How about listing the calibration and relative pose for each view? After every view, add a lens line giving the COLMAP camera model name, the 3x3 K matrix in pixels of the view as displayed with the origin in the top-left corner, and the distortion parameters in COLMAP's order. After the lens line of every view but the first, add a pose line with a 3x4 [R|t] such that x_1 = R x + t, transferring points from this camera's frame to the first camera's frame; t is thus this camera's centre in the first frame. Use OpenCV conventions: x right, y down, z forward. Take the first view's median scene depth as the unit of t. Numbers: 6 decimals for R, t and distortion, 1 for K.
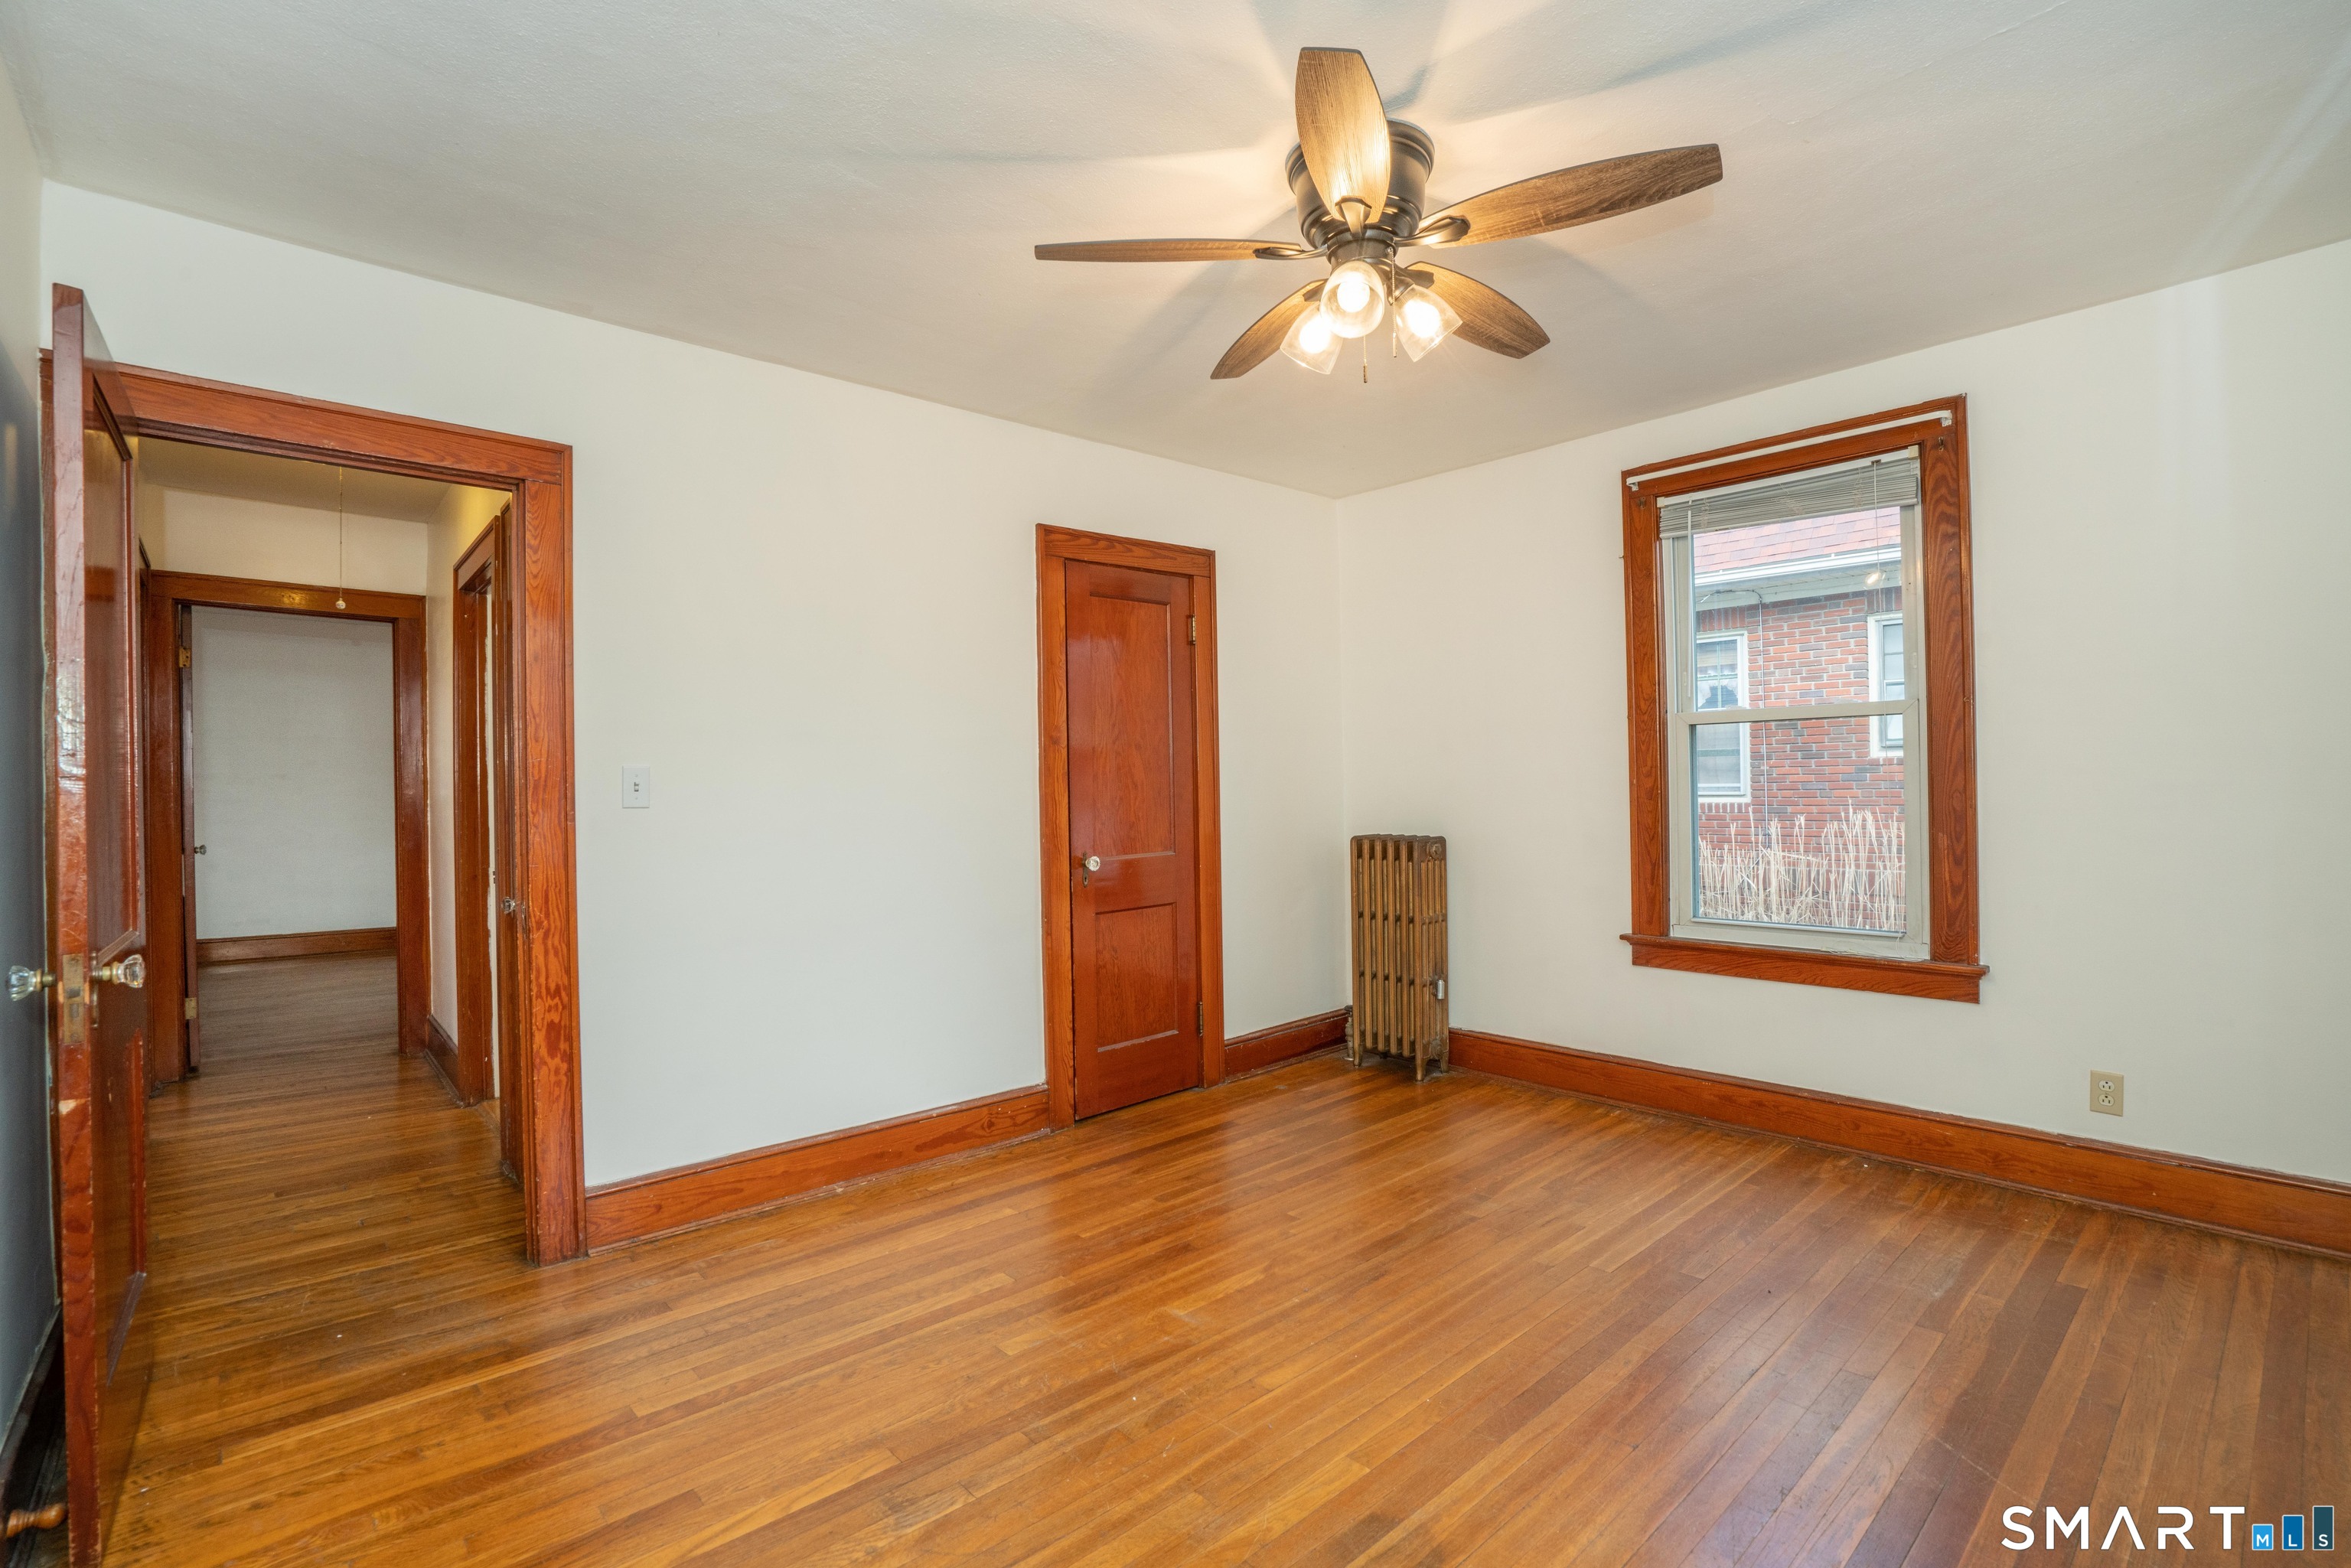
lens RADIAL K [[1080.4, 0, 1173.3], [0, 1080.4, 795.7], [0, 0, 1]] dist [0.001279, 0.000234]
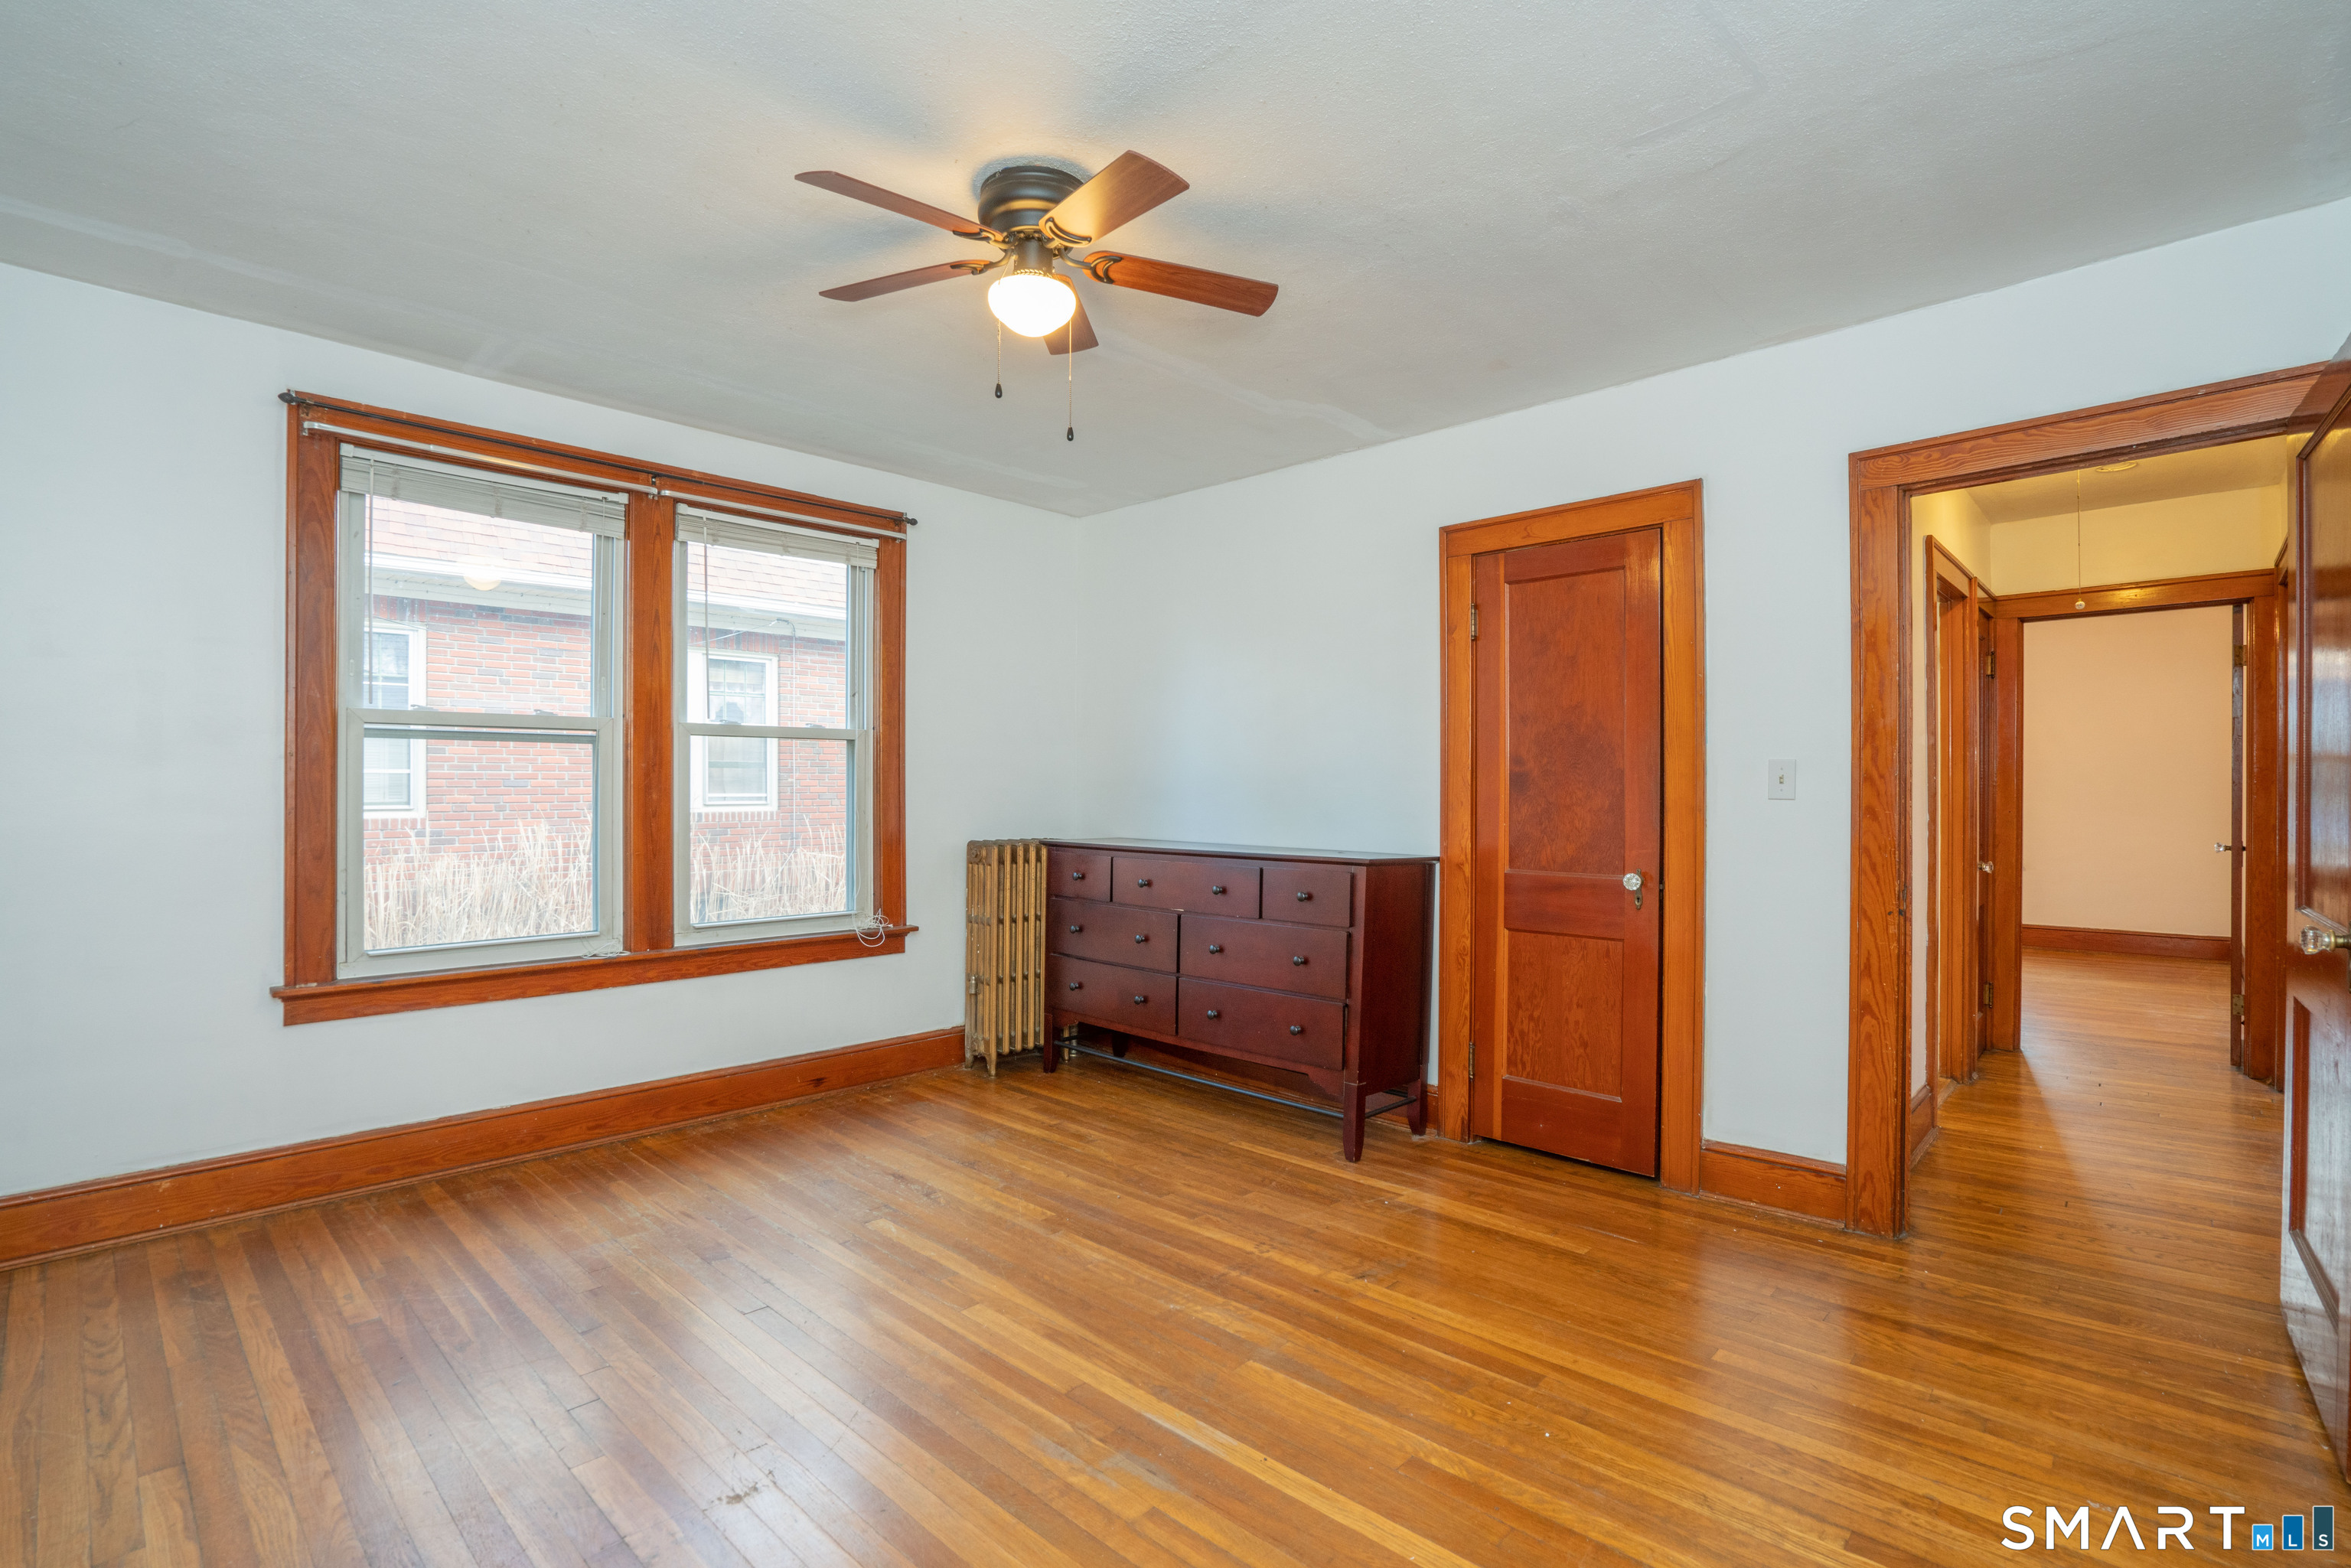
lens RADIAL K [[1080.4, 0, 1172.5], [0, 1080.4, 784.7], [0, 0, 1]] dist [0.001279, 0.000234]
pose [[-0.059136, 0.021458, 0.998019, -0.573762], [0.003201, 0.999768, -0.021306, 0.004437], [-0.998245, 0.001935, -0.059191, 0.623441]]
